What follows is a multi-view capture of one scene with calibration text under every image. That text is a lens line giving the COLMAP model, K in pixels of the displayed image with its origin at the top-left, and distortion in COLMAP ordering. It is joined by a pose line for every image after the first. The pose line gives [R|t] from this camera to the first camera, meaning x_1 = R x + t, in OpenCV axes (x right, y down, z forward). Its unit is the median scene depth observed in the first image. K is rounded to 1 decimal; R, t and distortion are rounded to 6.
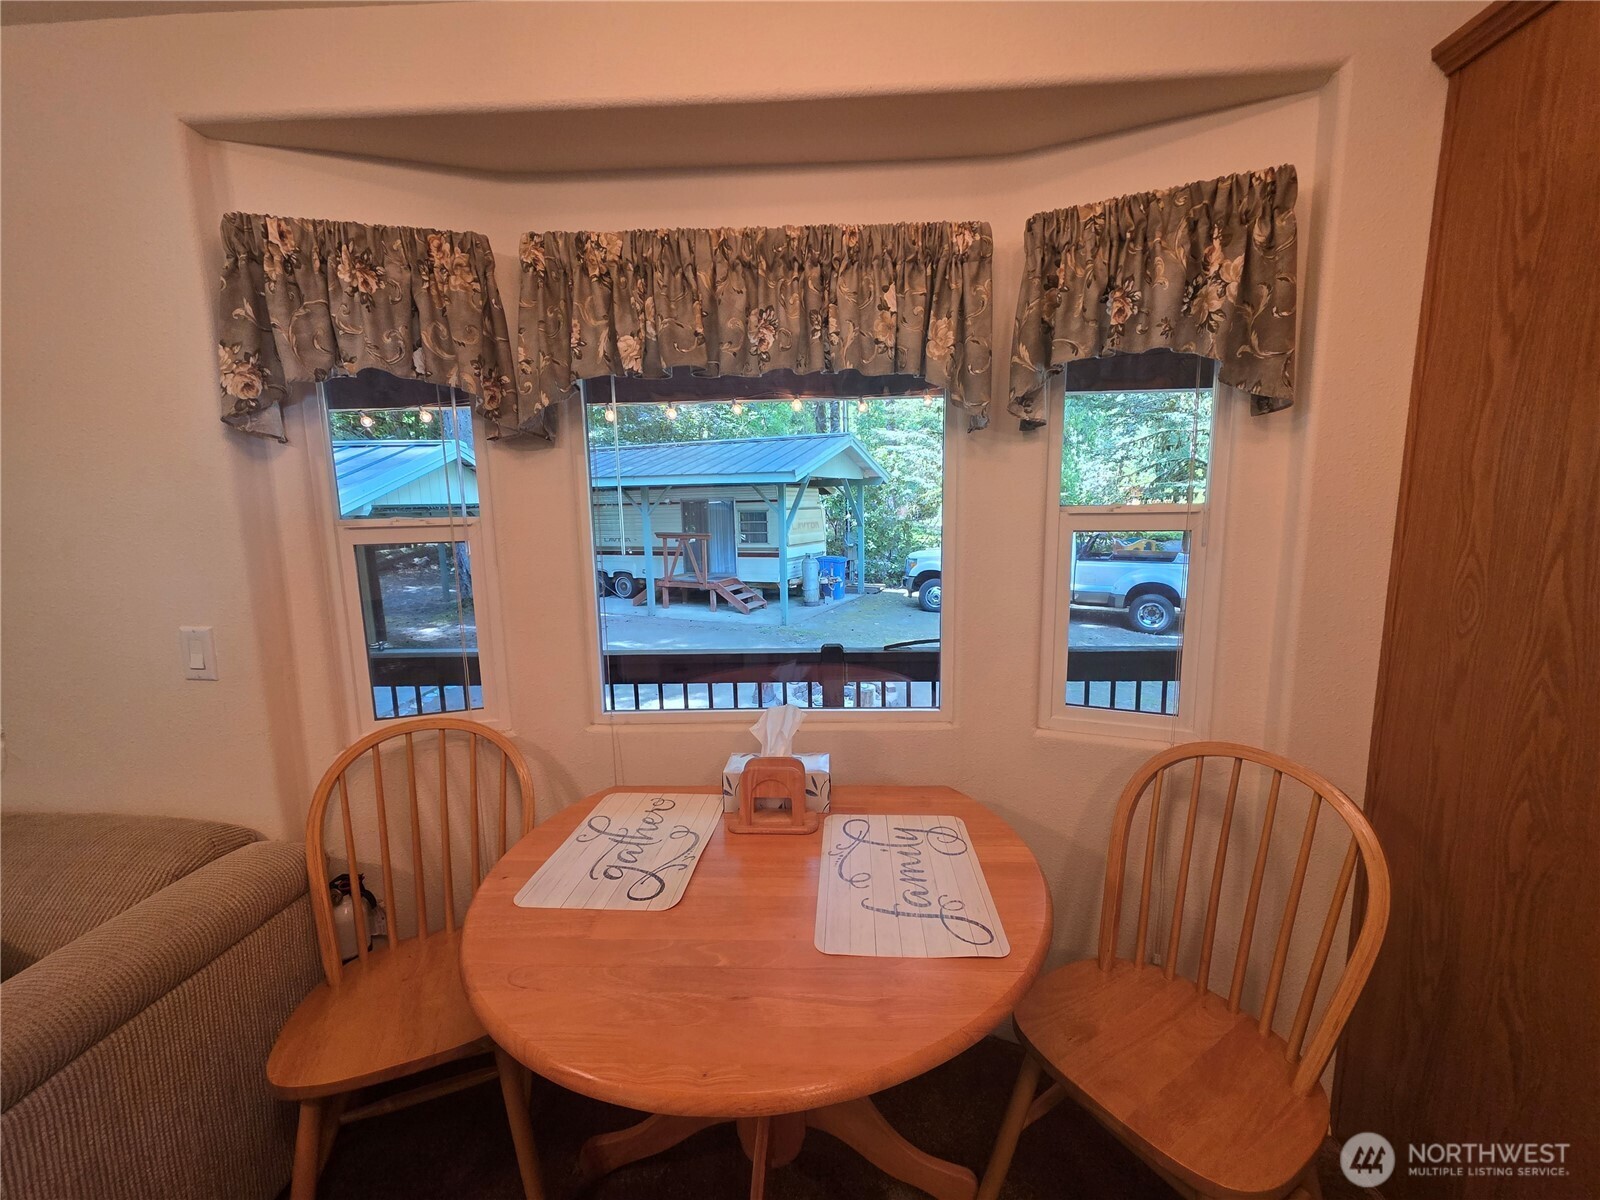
lens RADIAL K [[641.6, 0, 800.0], [0, 641.6, 600.0], [0, 0, 1]] dist [0.000118, -0.000001]
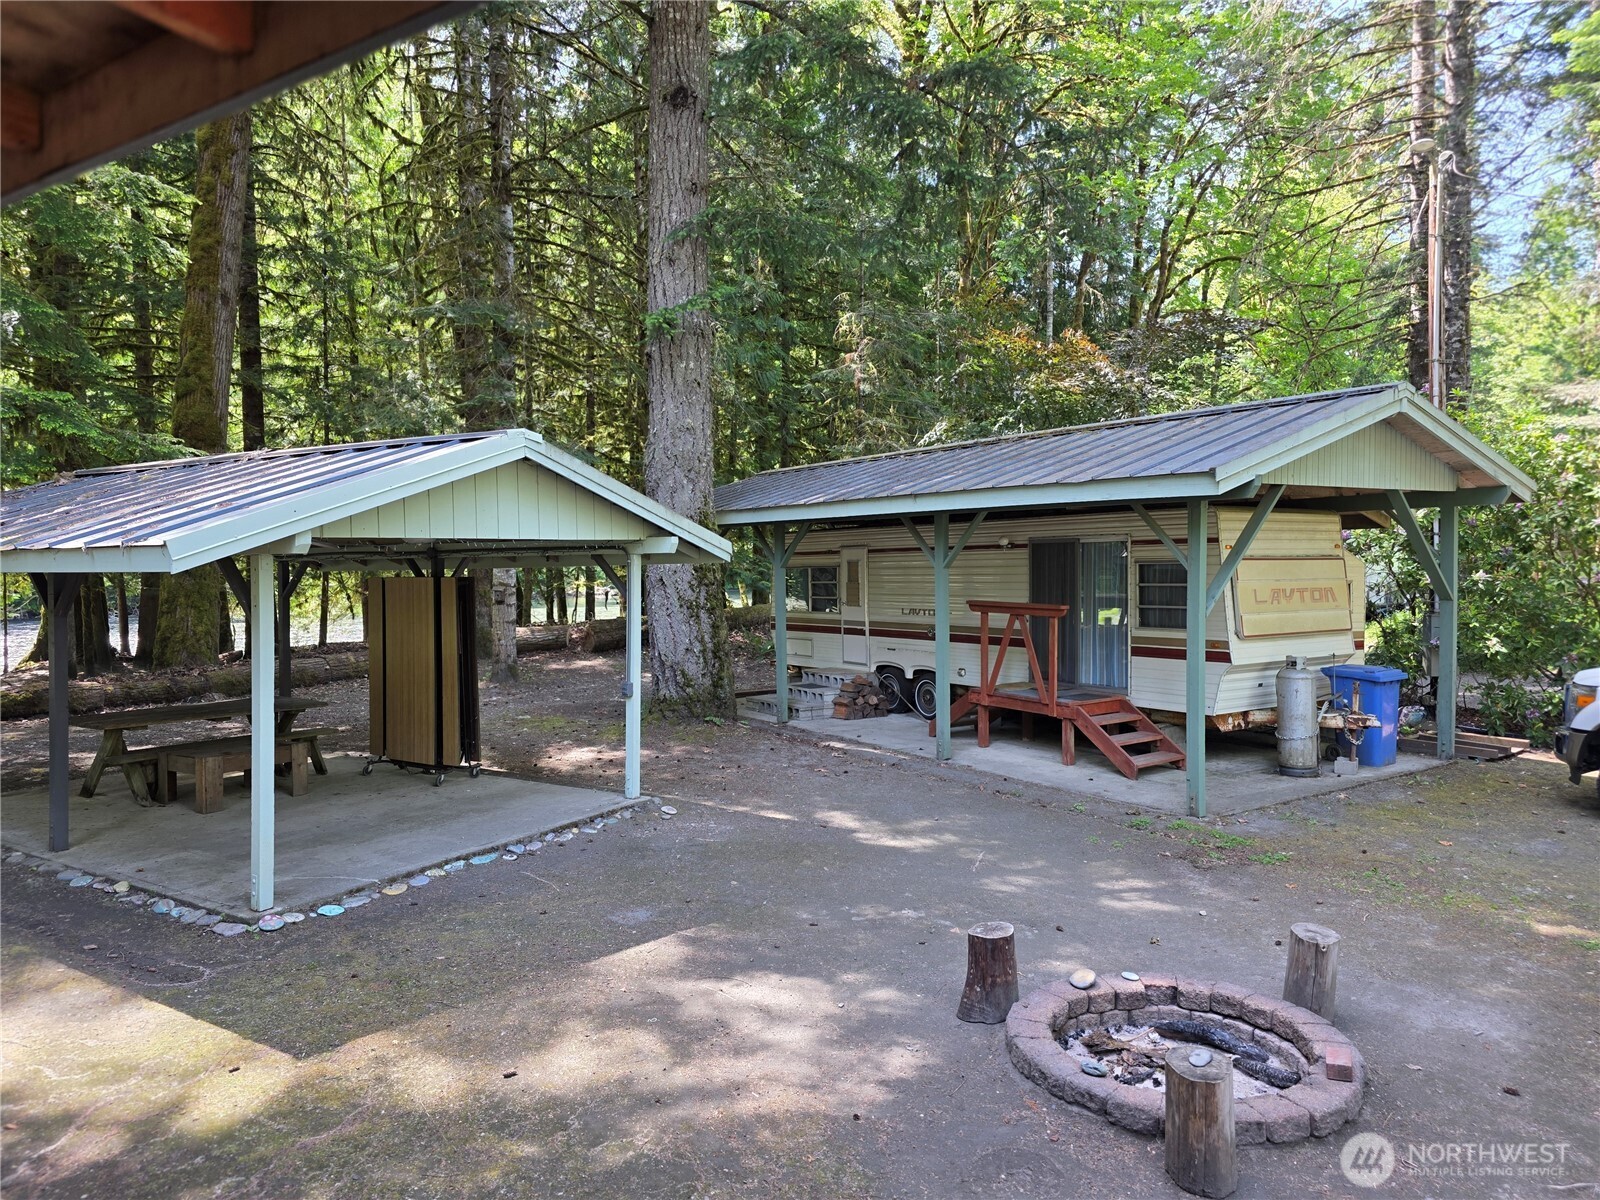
lens RADIAL K [[1045.7, 0, 800.0], [0, 1045.7, 600.0], [0, 0, 1]] dist [-0.001023, -0.001842]
pose [[0.846564, 0.030141, -0.531432, 0.110466], [-0.086706, 0.992869, -0.081809, -0.022942], [0.525177, 0.115335, 0.843141, 0.203719]]
